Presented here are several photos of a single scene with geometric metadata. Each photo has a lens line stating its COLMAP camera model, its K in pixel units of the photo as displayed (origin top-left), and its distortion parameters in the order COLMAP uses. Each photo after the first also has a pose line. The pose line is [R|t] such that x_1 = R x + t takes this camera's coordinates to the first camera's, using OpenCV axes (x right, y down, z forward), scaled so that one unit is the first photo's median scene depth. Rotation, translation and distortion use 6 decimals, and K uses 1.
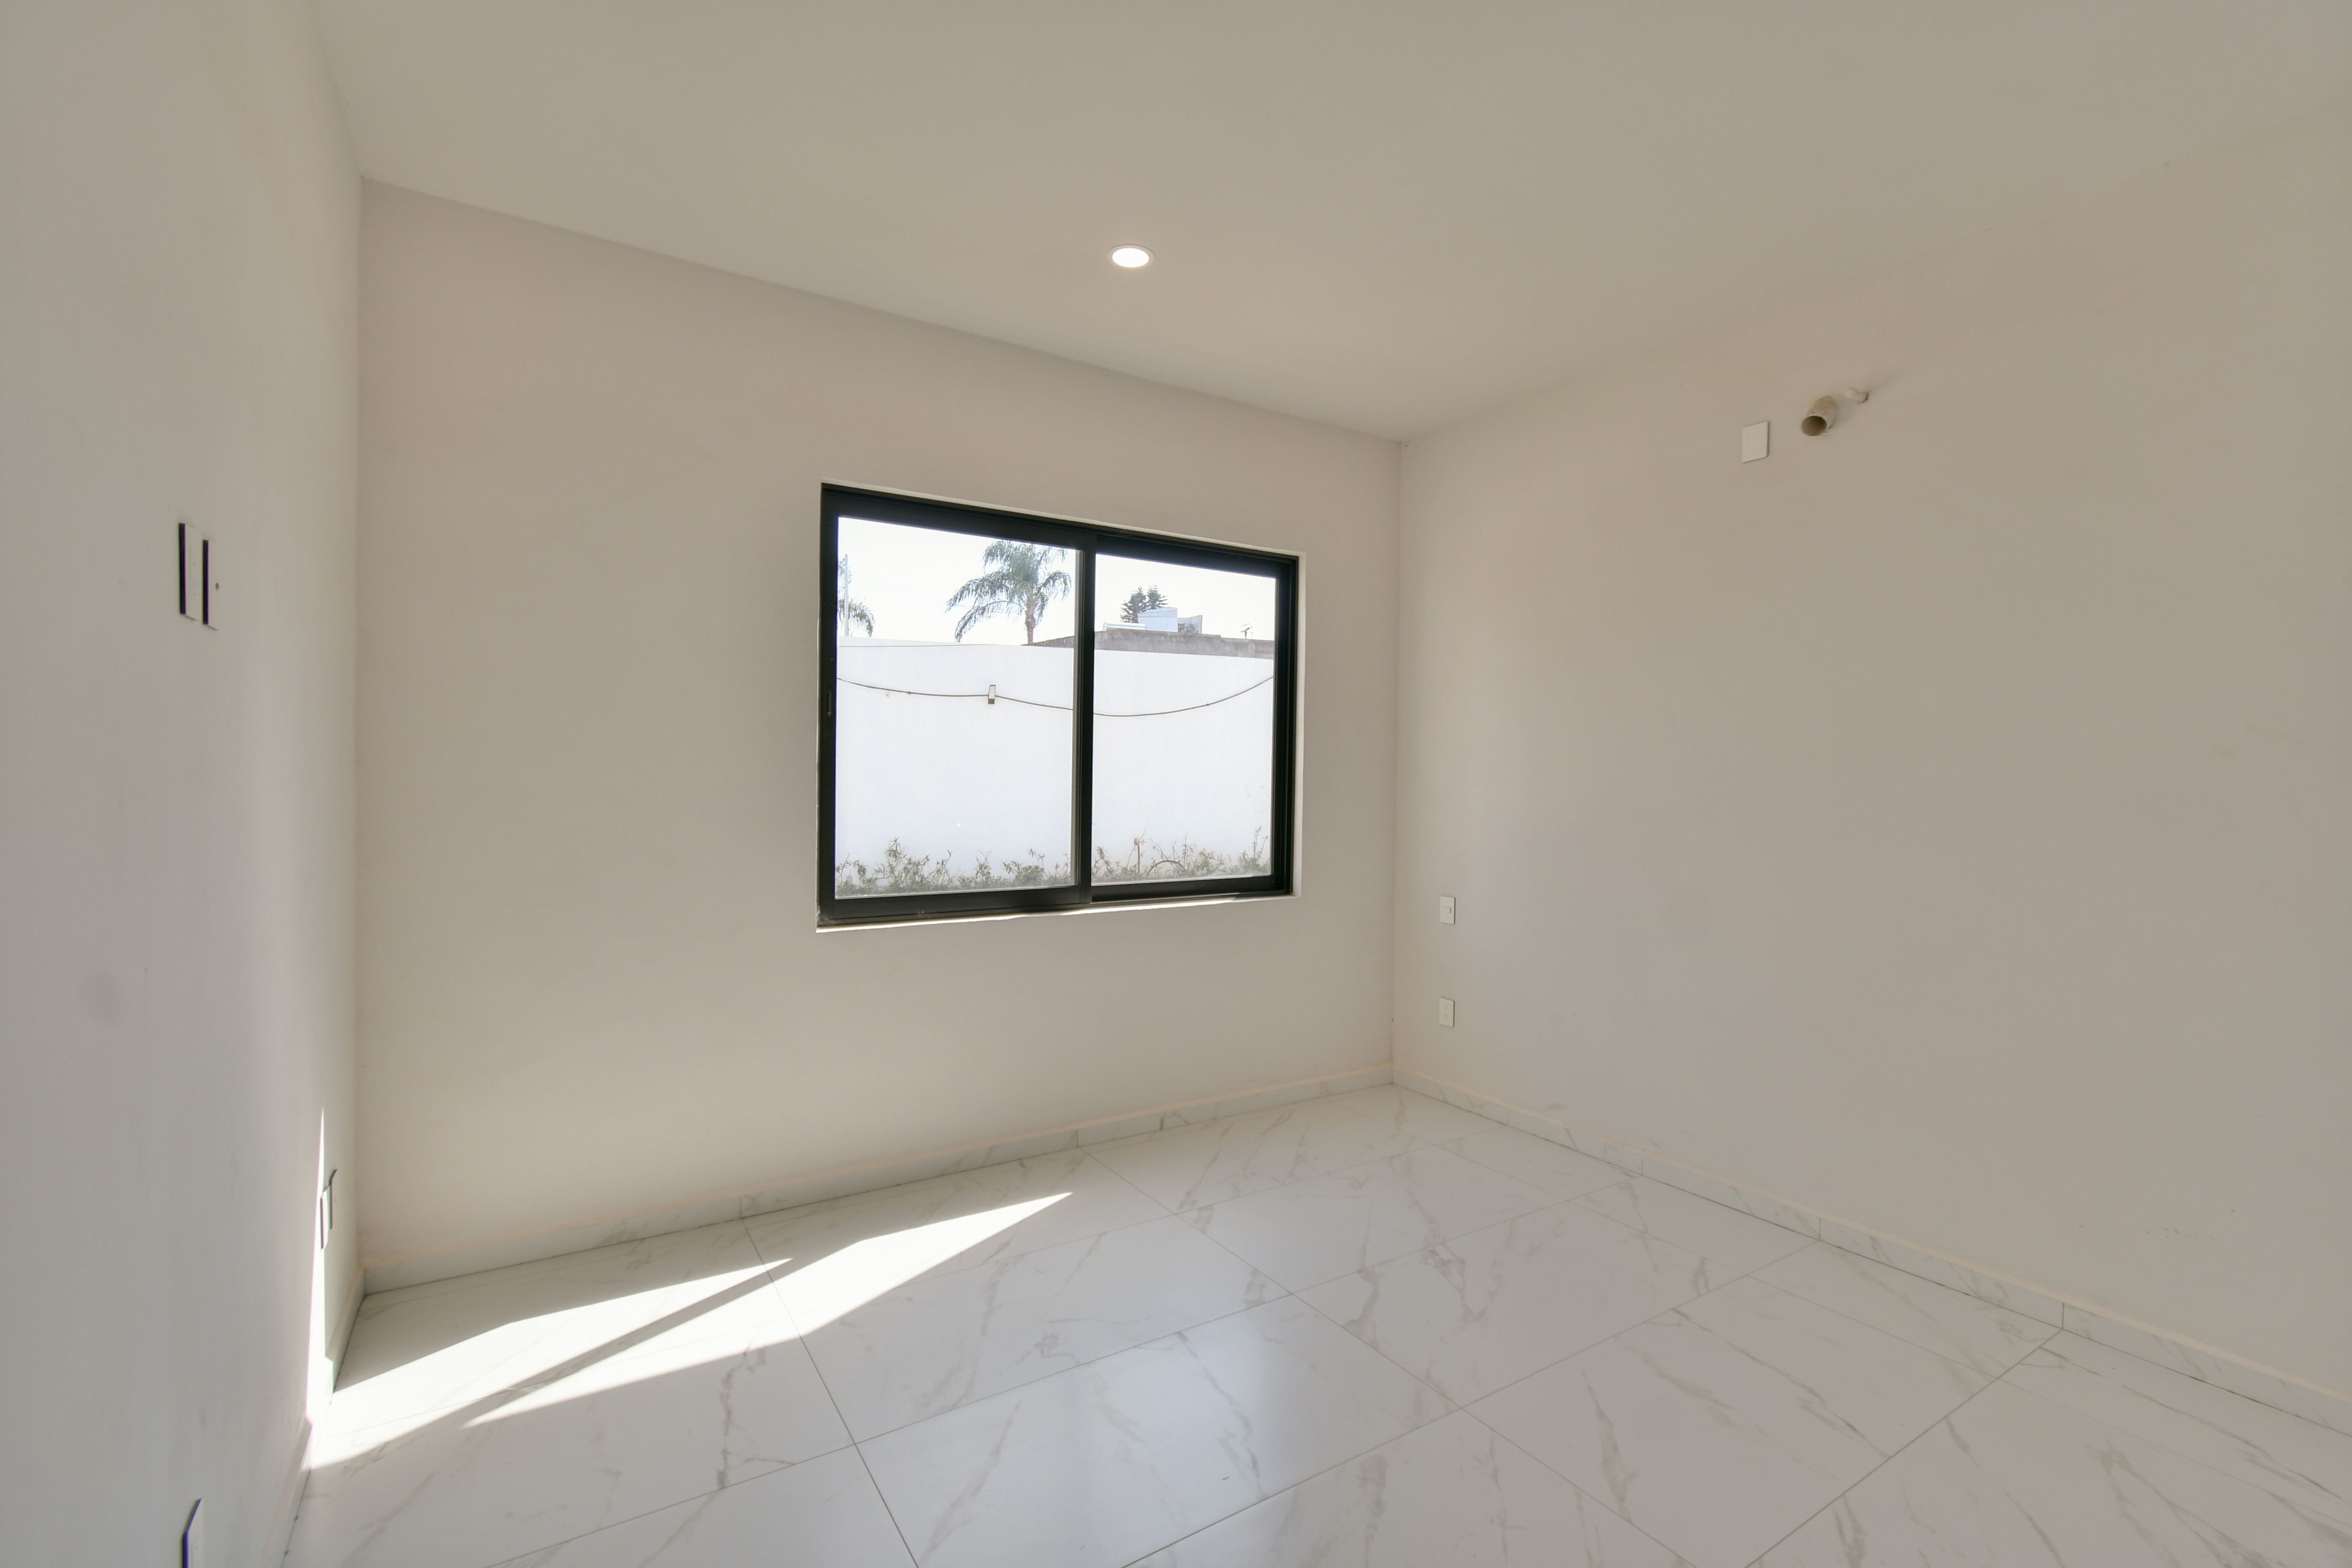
lens RADIAL K [[1031.2, 0, 1174.3], [0, 1031.2, 788.0], [0, 0, 1]] dist [0.009799, -0.005244]
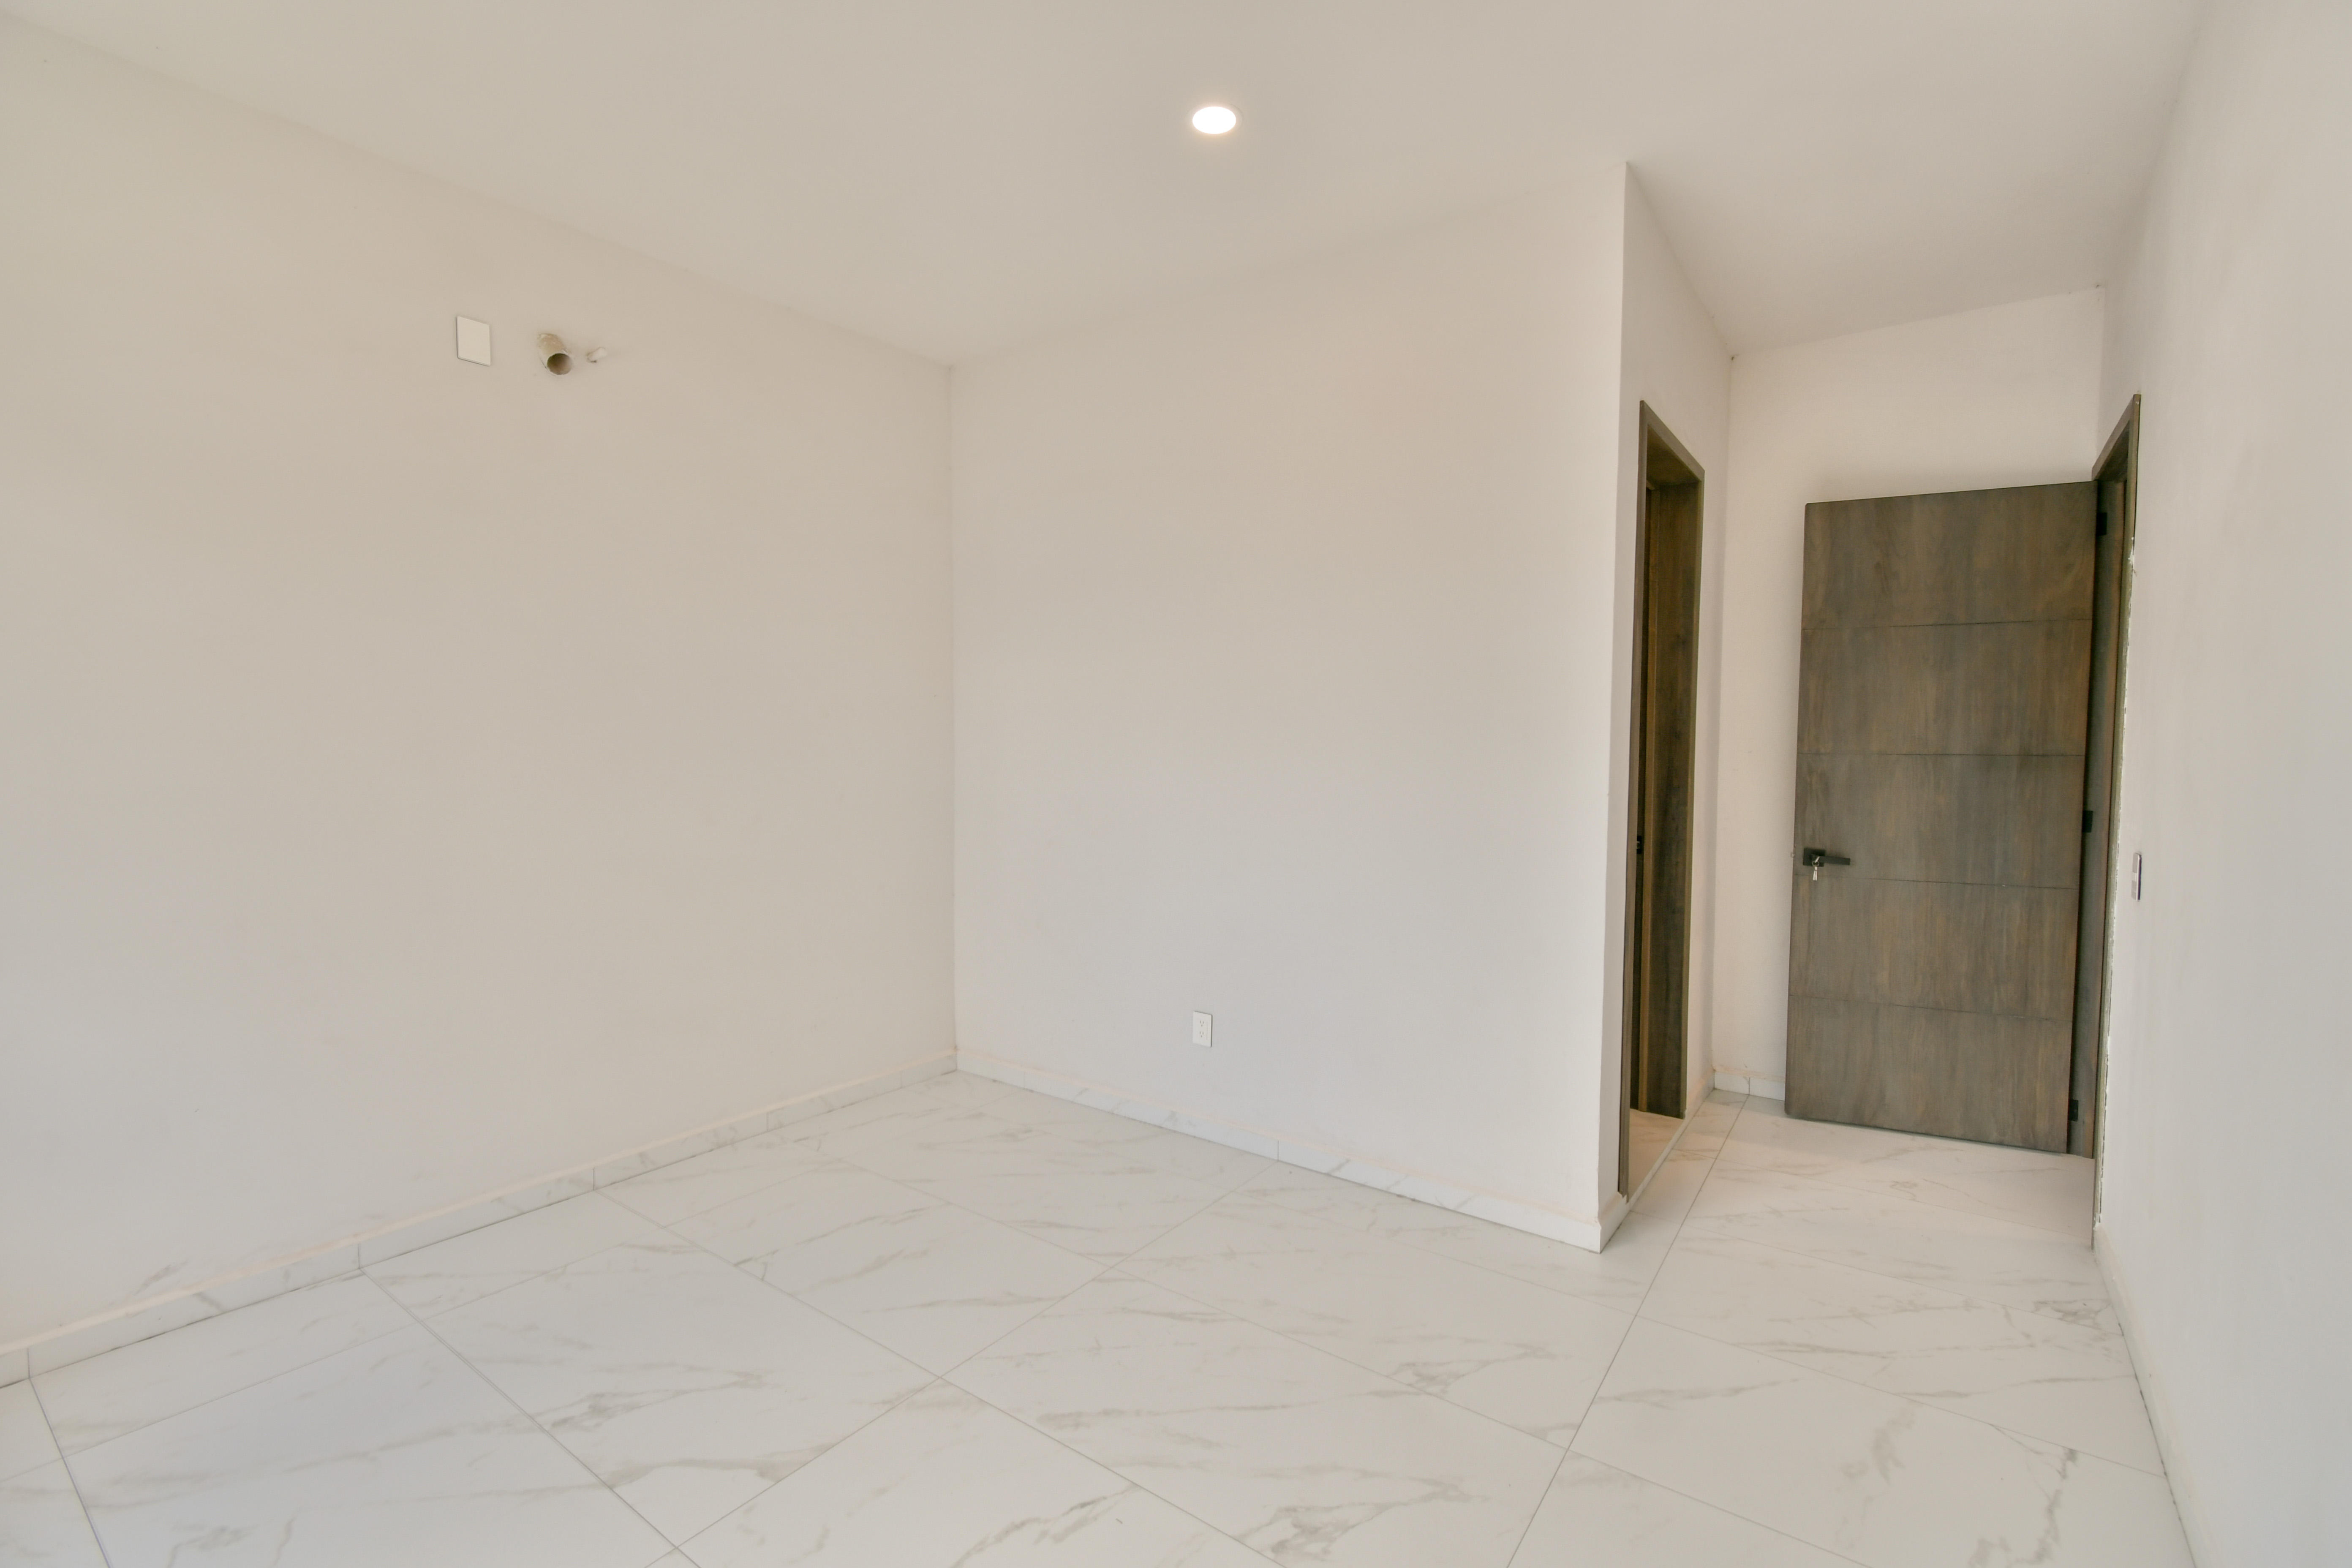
lens RADIAL K [[1031.2, 0, 1174.3], [0, 1031.2, 788.0], [0, 0, 1]] dist [0.009799, -0.005244]
pose [[-0.371980, -0.053781, 0.926681, -0.564085], [0.001128, 0.998293, 0.058390, -0.014861], [-0.928240, 0.022765, -0.371285, 0.939297]]
